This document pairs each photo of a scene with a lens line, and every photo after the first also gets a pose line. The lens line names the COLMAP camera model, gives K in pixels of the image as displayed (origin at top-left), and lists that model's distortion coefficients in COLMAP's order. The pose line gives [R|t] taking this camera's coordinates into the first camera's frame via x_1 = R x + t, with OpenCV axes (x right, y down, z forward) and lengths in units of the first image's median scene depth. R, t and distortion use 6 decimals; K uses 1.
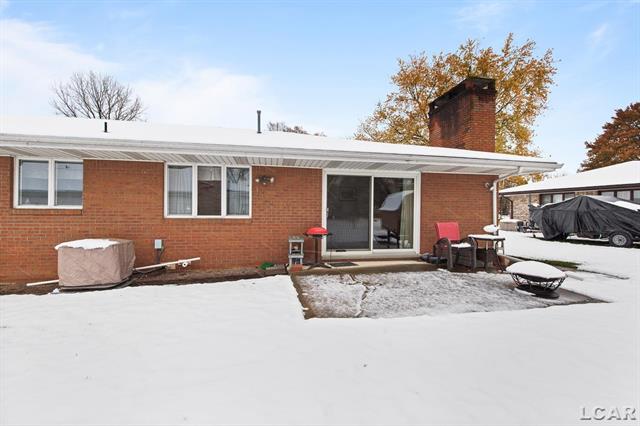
lens RADIAL K [[284.9, 0, 320.0], [0, 284.9, 213.0], [0, 0, 1]] dist [0.004555, 0.000139]
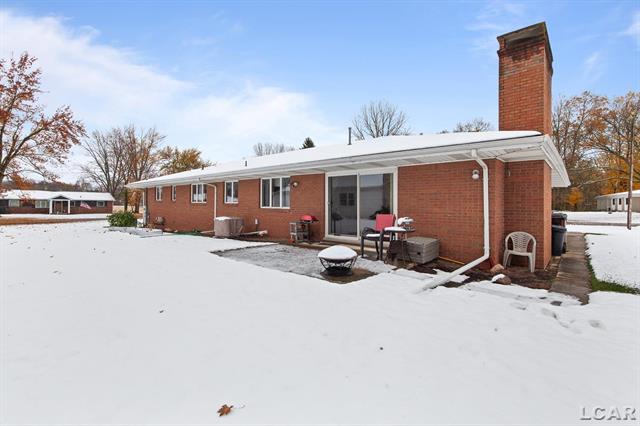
lens RADIAL K [[301.9, 0, 329.8], [0, 301.9, 216.7], [0, 0, 1]] dist [0.001808, -0.000384]
pose [[0.618243, 0.024996, -0.785589, 1.156014], [-0.014609, 0.999687, 0.020312, 0.023184], [0.785851, -0.001081, 0.618415, 0.128744]]
